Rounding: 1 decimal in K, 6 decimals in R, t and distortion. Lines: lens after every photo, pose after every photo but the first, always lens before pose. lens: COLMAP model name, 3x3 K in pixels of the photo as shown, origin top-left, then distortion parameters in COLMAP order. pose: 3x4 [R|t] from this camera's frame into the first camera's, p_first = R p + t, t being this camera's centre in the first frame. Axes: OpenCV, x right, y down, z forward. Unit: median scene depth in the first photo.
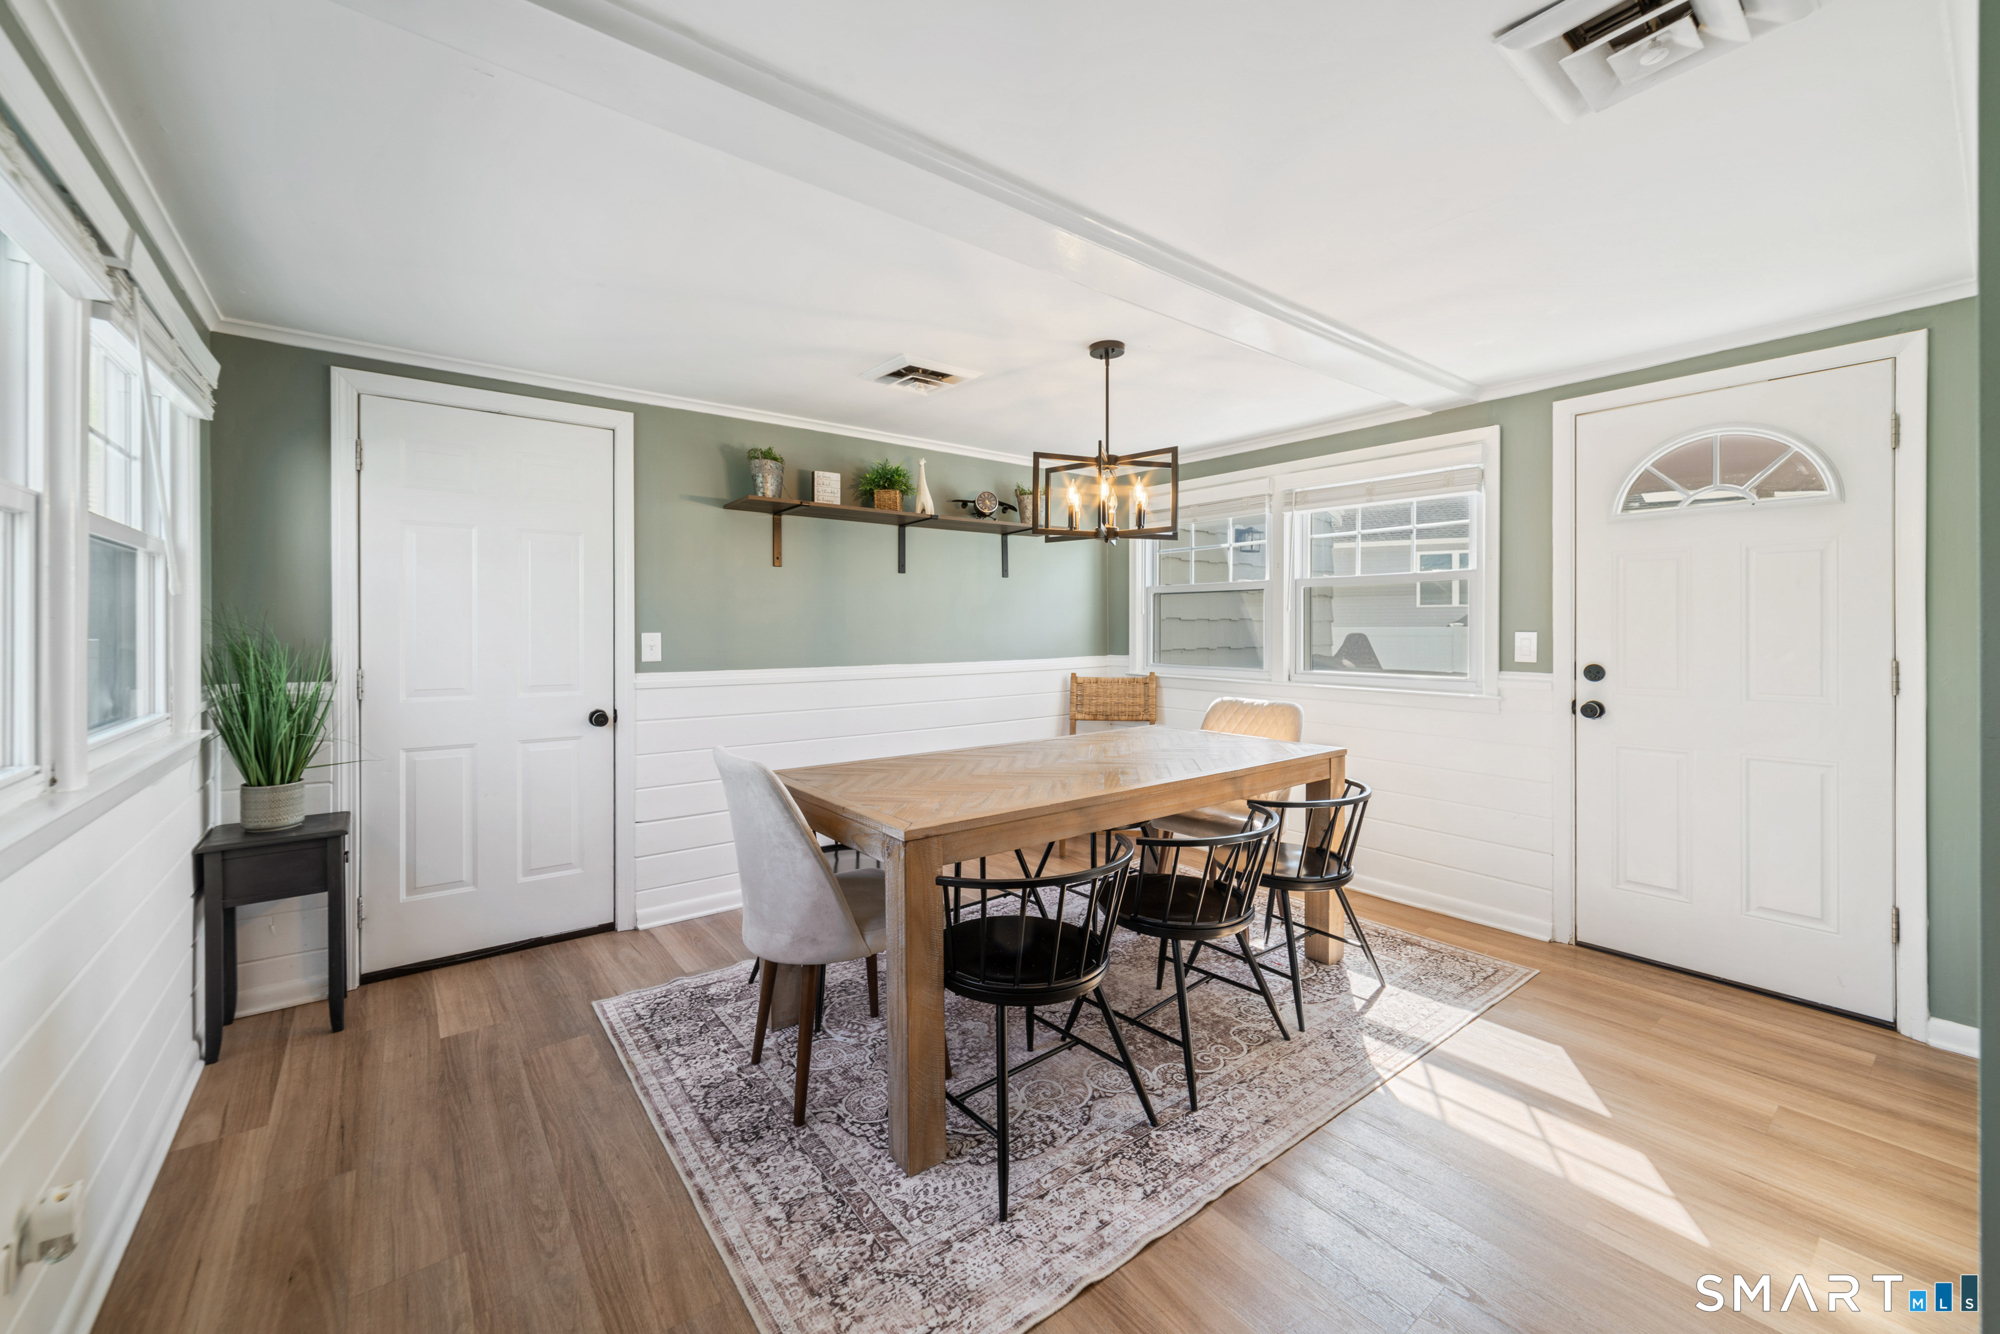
lens RADIAL K [[781.9, 0, 1000.3], [0, 781.9, 629.4], [0, 0, 1]] dist [0.000646, -0.000005]
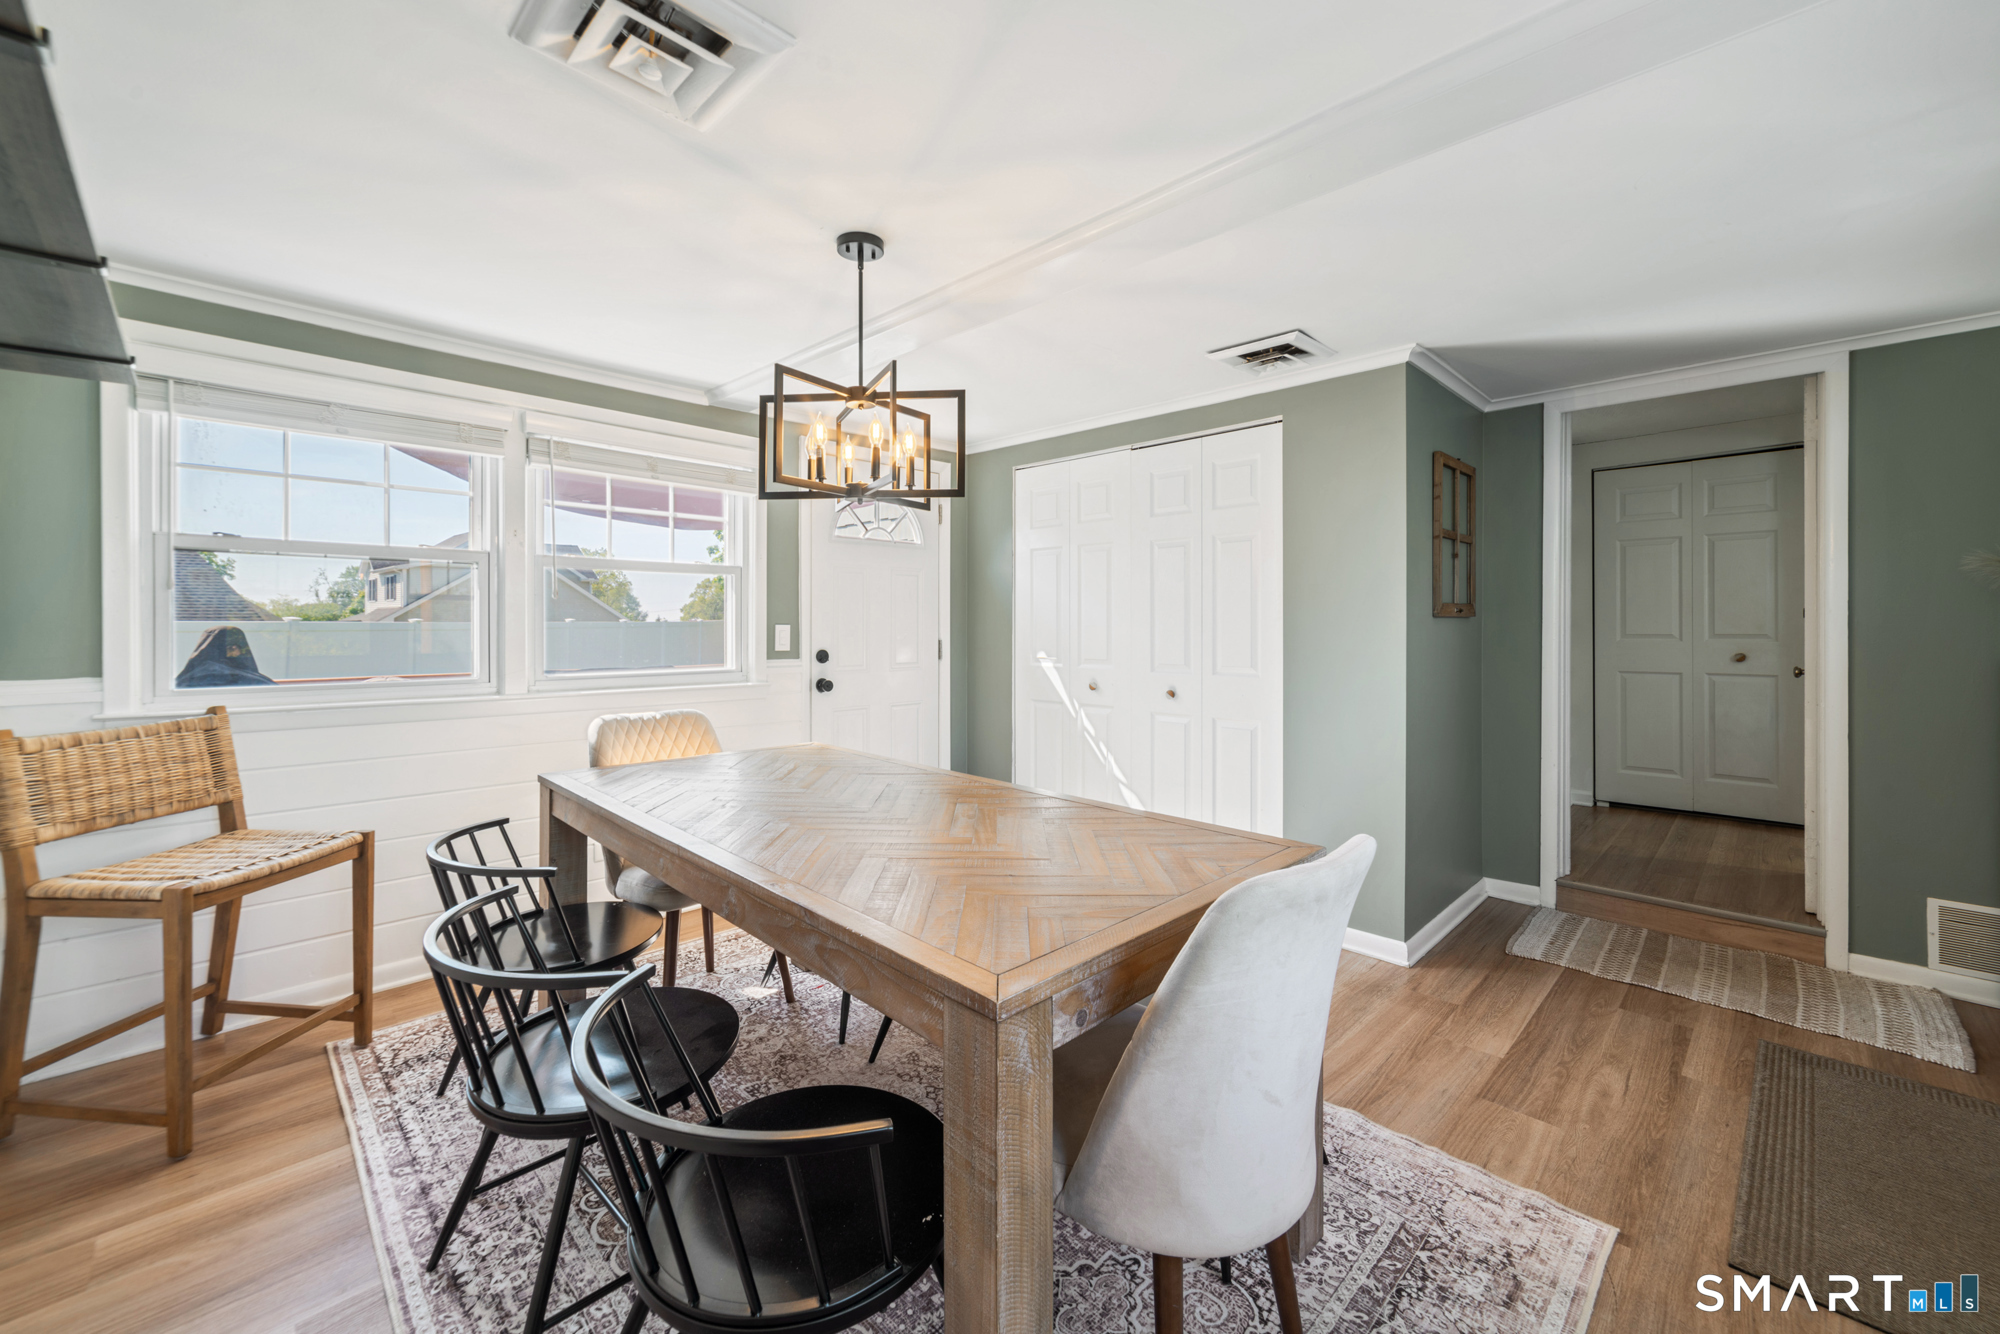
lens RADIAL K [[781.9, 0, 1000.3], [0, 781.9, 629.4], [0, 0, 1]] dist [0.000646, -0.000005]
pose [[-0.111681, -0.007369, 0.993717, -0.621319], [-0.002791, 0.999971, 0.007101, 0.000828], [-0.993740, -0.001980, -0.111699, 0.951266]]
